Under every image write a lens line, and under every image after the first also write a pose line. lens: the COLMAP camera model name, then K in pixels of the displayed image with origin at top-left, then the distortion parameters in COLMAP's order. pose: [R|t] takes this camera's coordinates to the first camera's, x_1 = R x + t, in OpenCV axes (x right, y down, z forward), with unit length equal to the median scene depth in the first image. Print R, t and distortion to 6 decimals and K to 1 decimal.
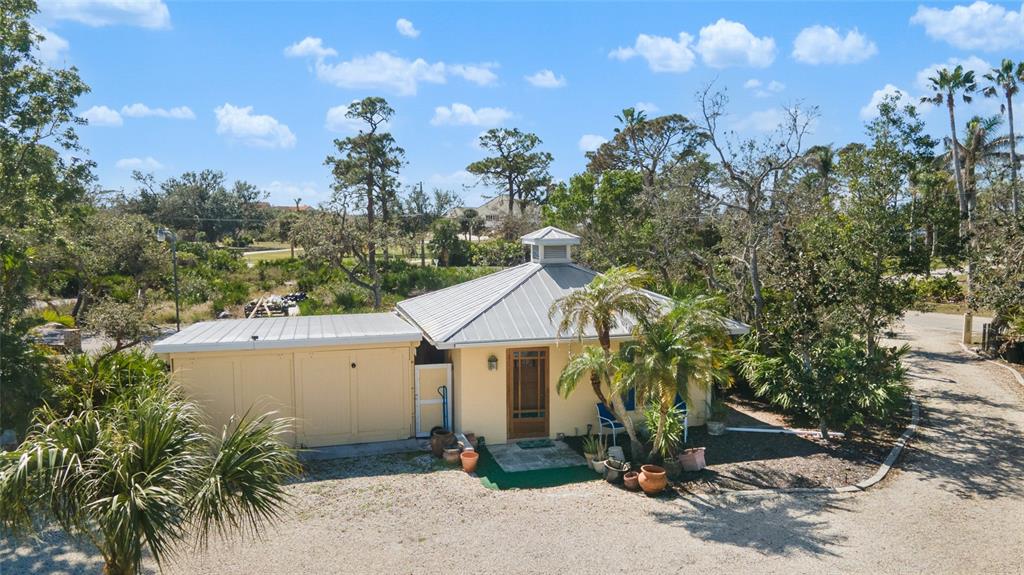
lens RADIAL K [[748.8, 0, 508.8], [0, 748.8, 291.7], [0, 0, 1]] dist [0.035238, 0.009126]
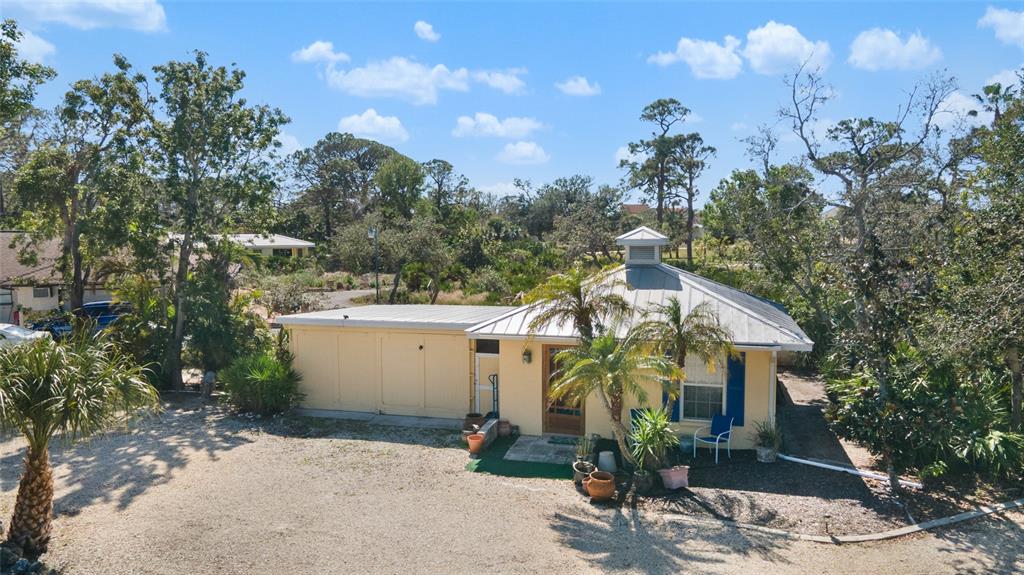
lens RADIAL K [[748.8, 0, 508.8], [0, 748.8, 291.7], [0, 0, 1]] dist [0.035238, 0.009126]
pose [[0.867668, 0.048582, -0.494764, 0.472536], [-0.049403, 0.998714, 0.011429, -0.006675], [0.494683, 0.014526, 0.868952, 0.075681]]
